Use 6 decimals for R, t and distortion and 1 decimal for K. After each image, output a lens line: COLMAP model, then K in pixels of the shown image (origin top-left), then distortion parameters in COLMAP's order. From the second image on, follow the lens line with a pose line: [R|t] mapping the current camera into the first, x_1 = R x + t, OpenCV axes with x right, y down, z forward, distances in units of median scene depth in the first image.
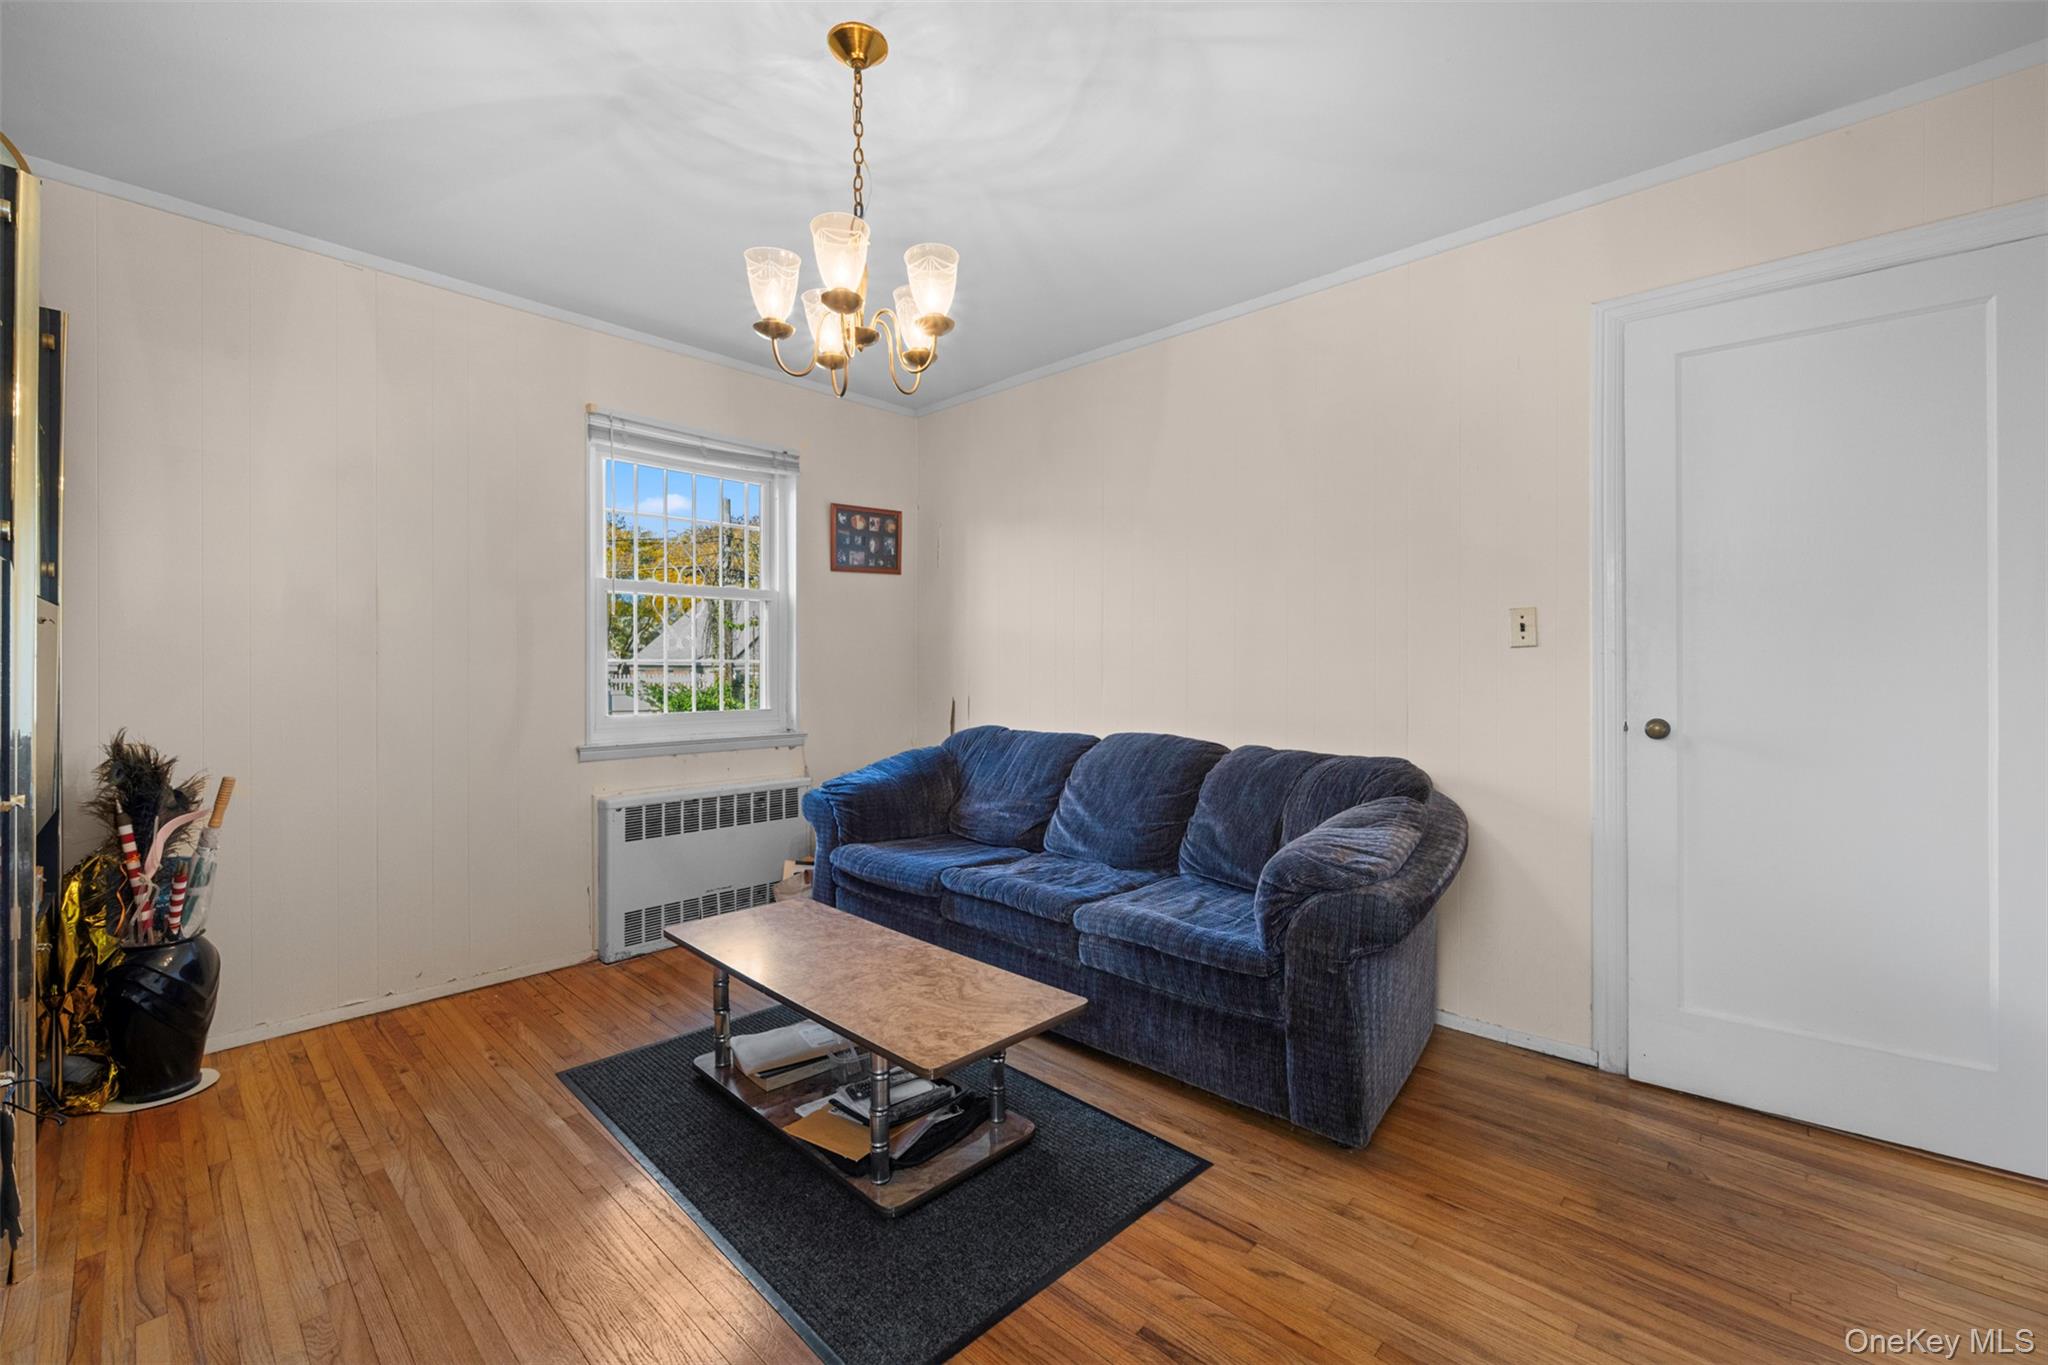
lens RADIAL K [[840.3, 0, 1013.8], [0, 840.3, 674.5], [0, 0, 1]] dist [0.000477, -0.000044]
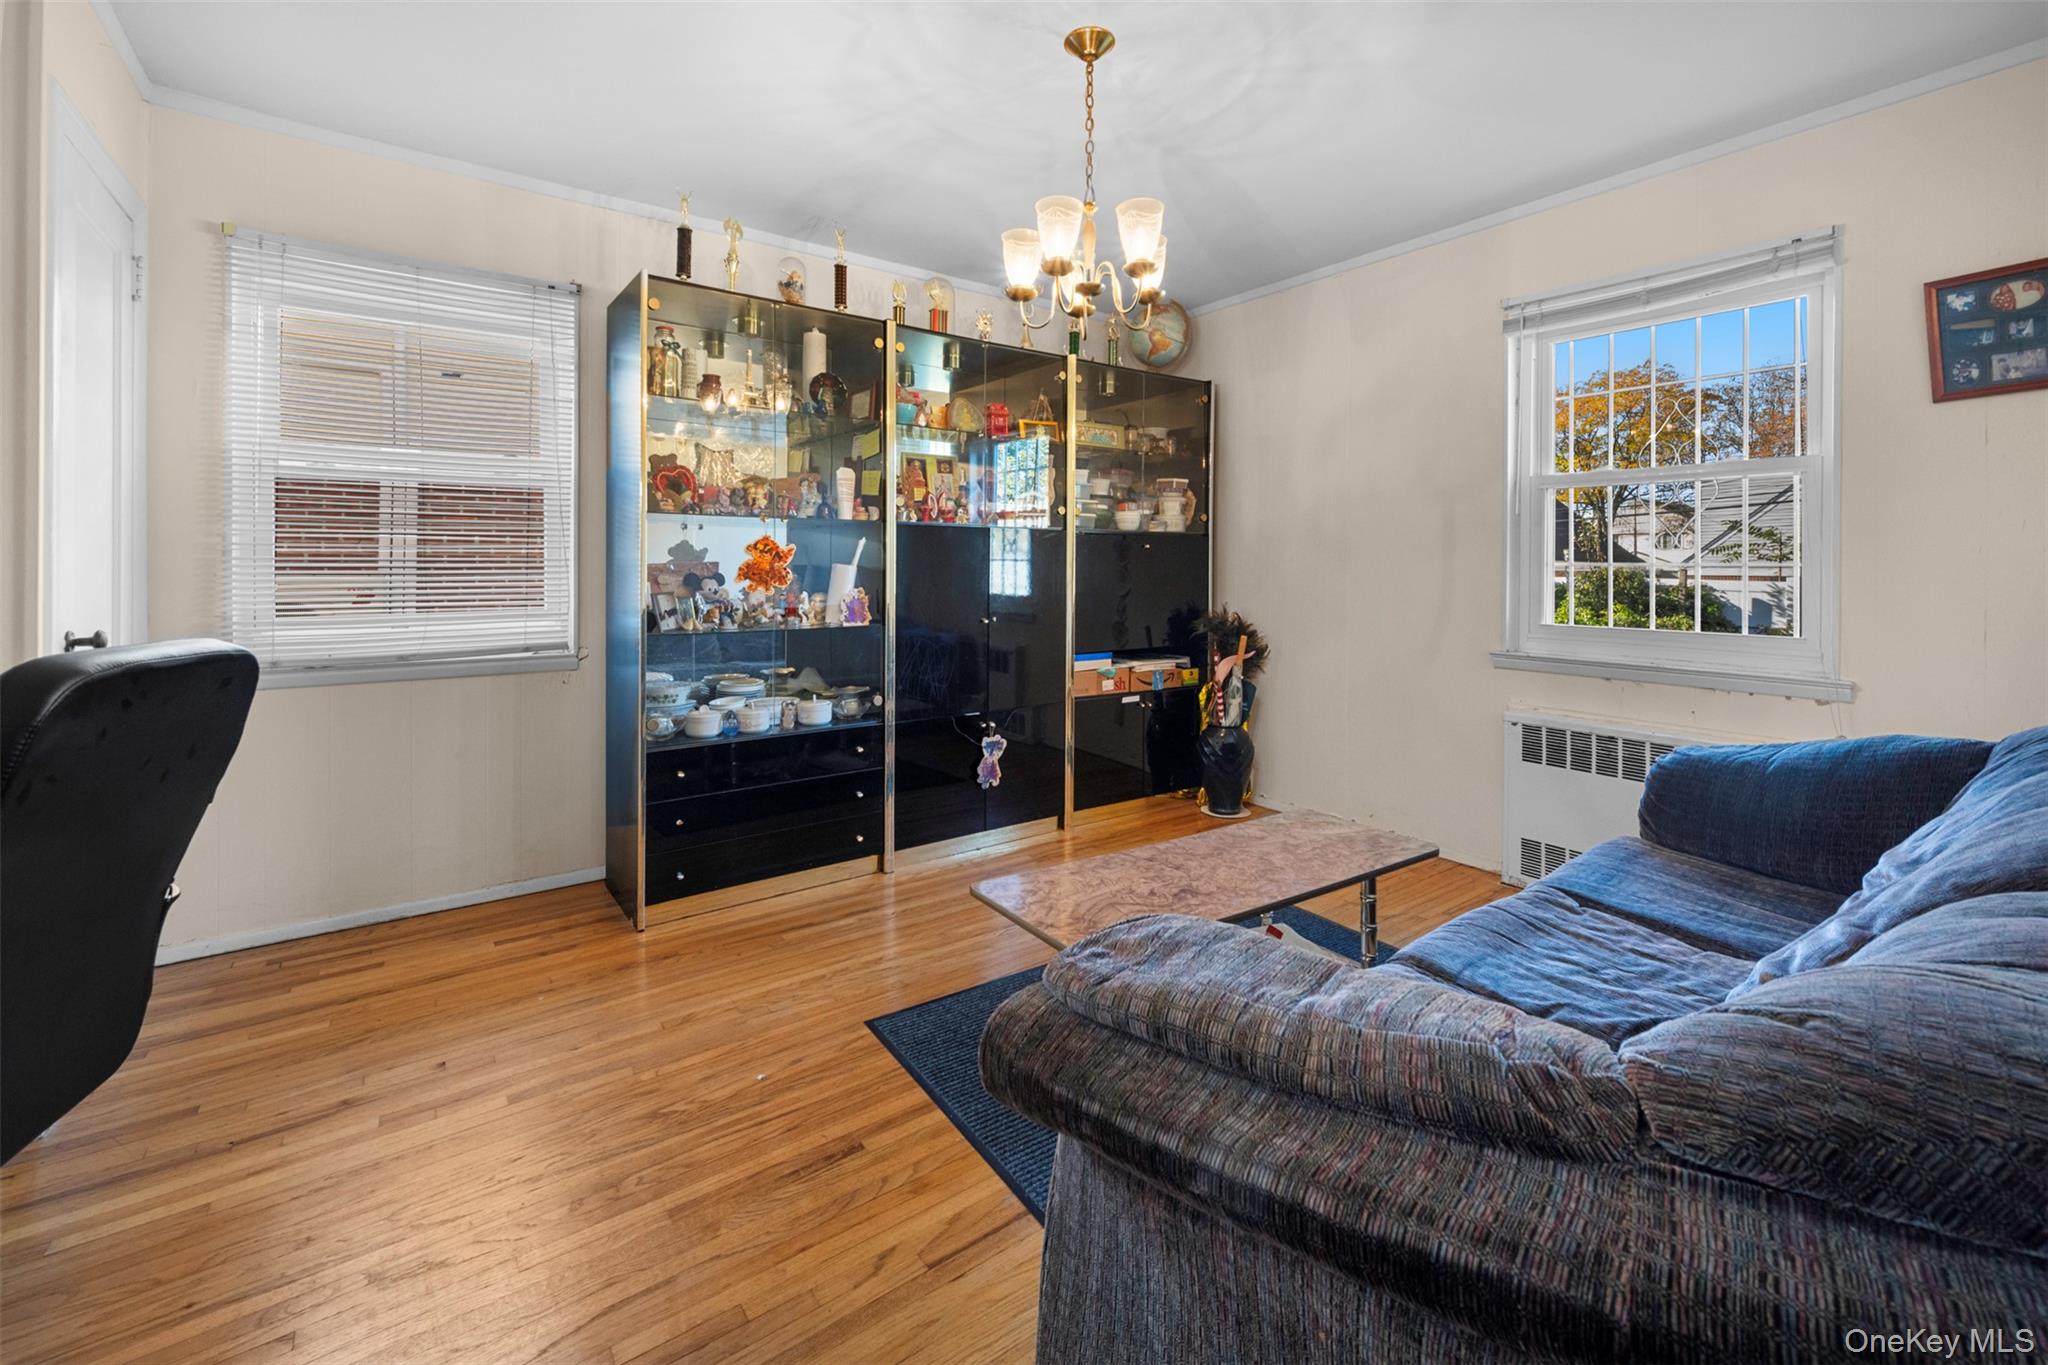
lens RADIAL K [[843.2, 0, 1014.5], [0, 843.2, 570.4], [0, 0, 1]] dist [0.000233, -0.000086]
pose [[-0.183604, 0.006686, -0.982977, 0.834962], [-0.013753, 0.999862, 0.009369, -0.016474], [0.982904, 0.015239, -0.183487, 0.941545]]
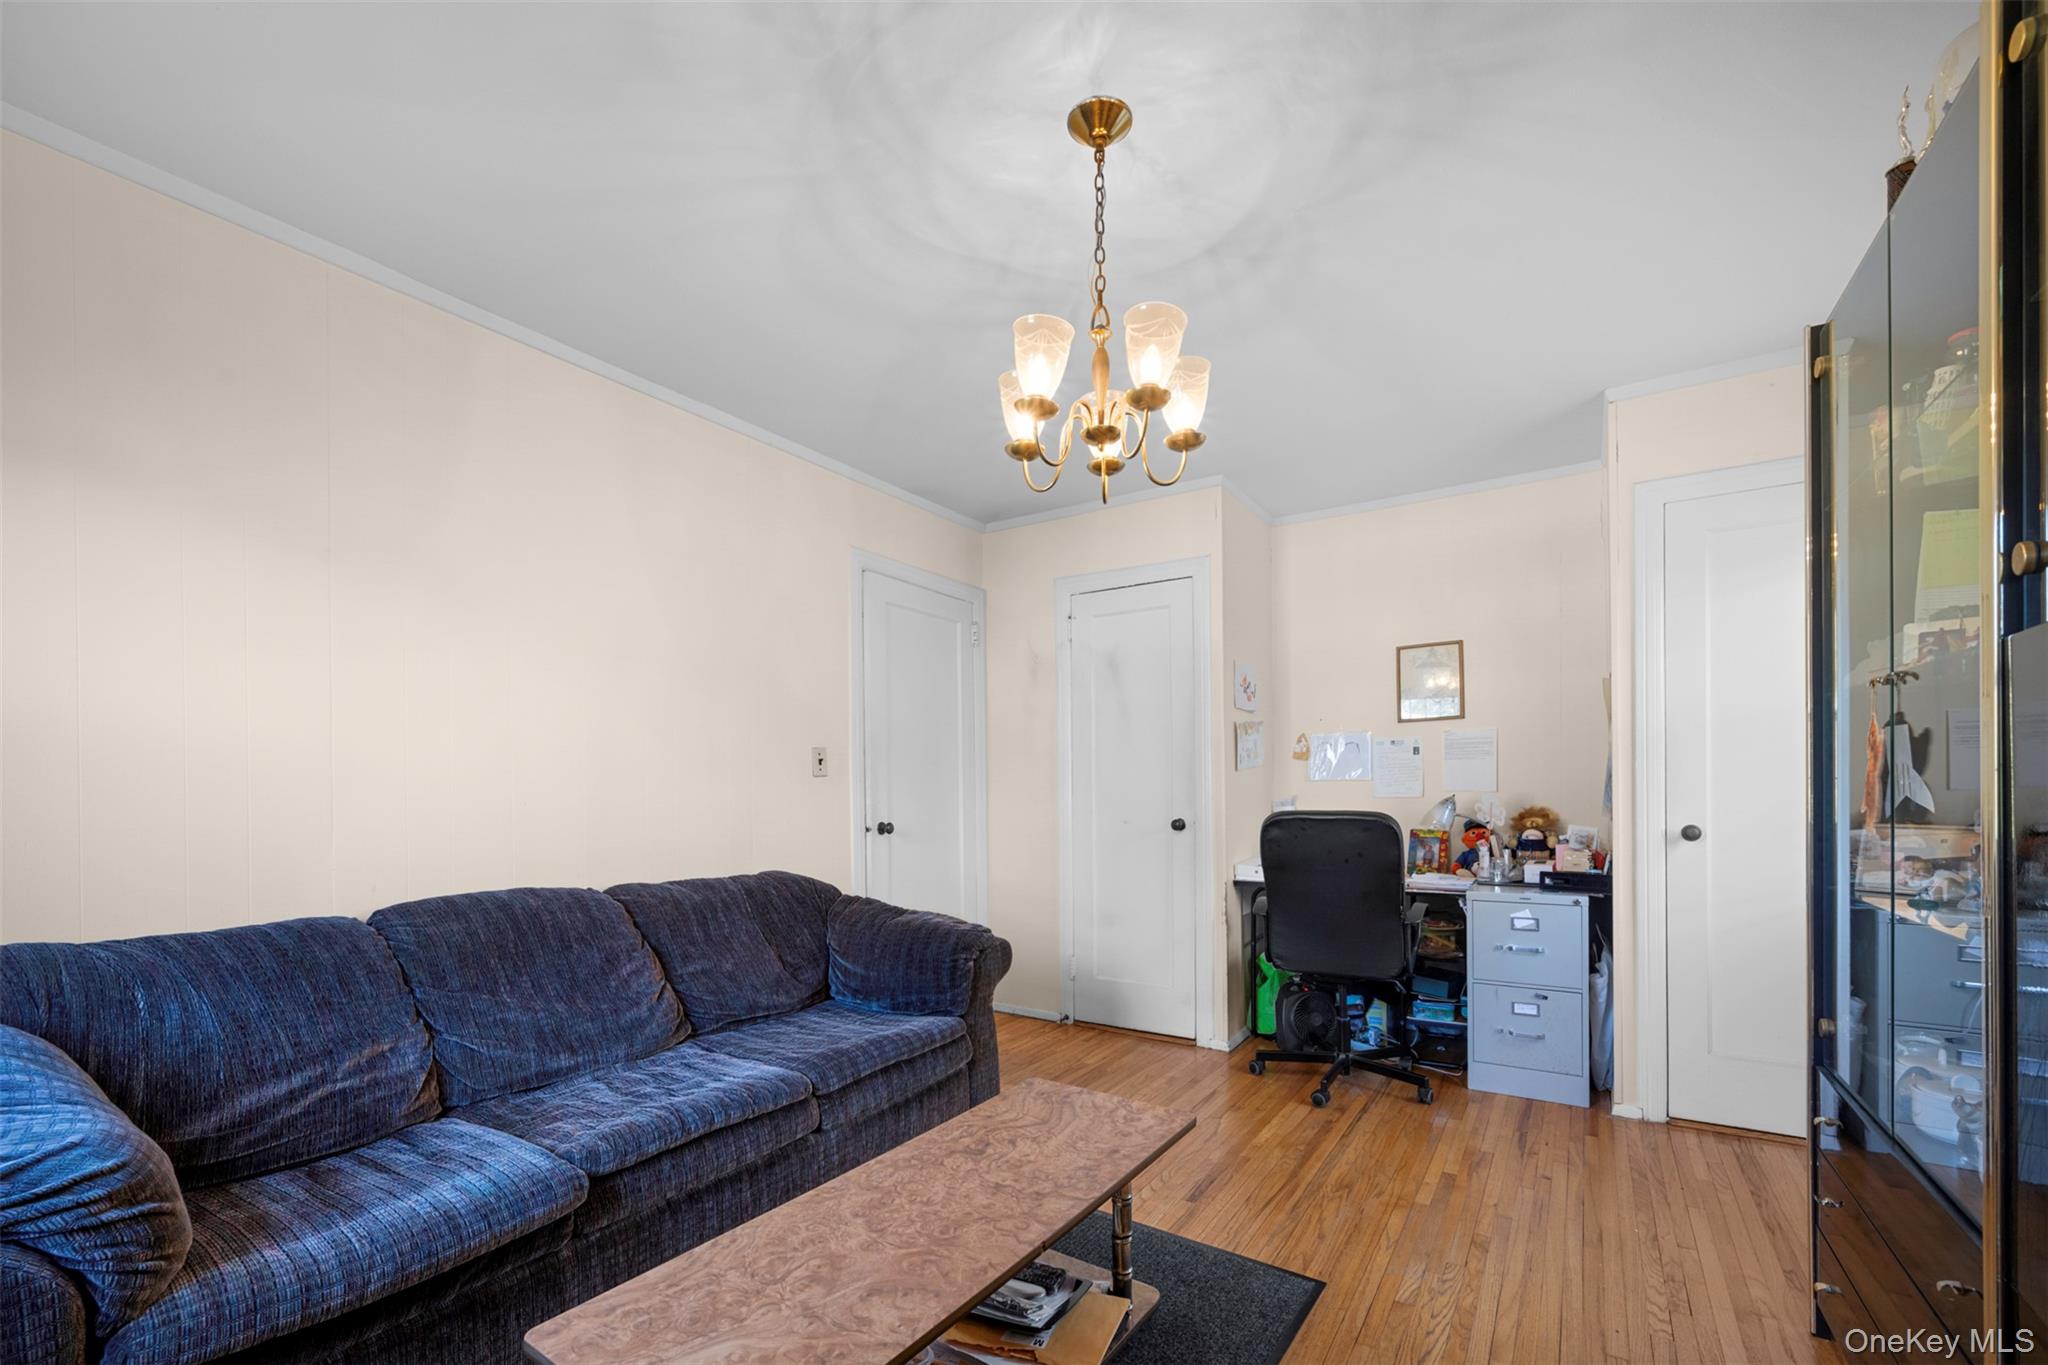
lens RADIAL K [[844.5, 0, 1057.0], [0, 844.5, 796.2], [0, 0, 1]] dist [-0.000341, -0.000165]
pose [[-0.207488, -0.005778, 0.978221, -0.917736], [0.016785, 0.999814, 0.009466, -0.007811], [-0.978094, 0.018383, -0.207352, 1.049438]]
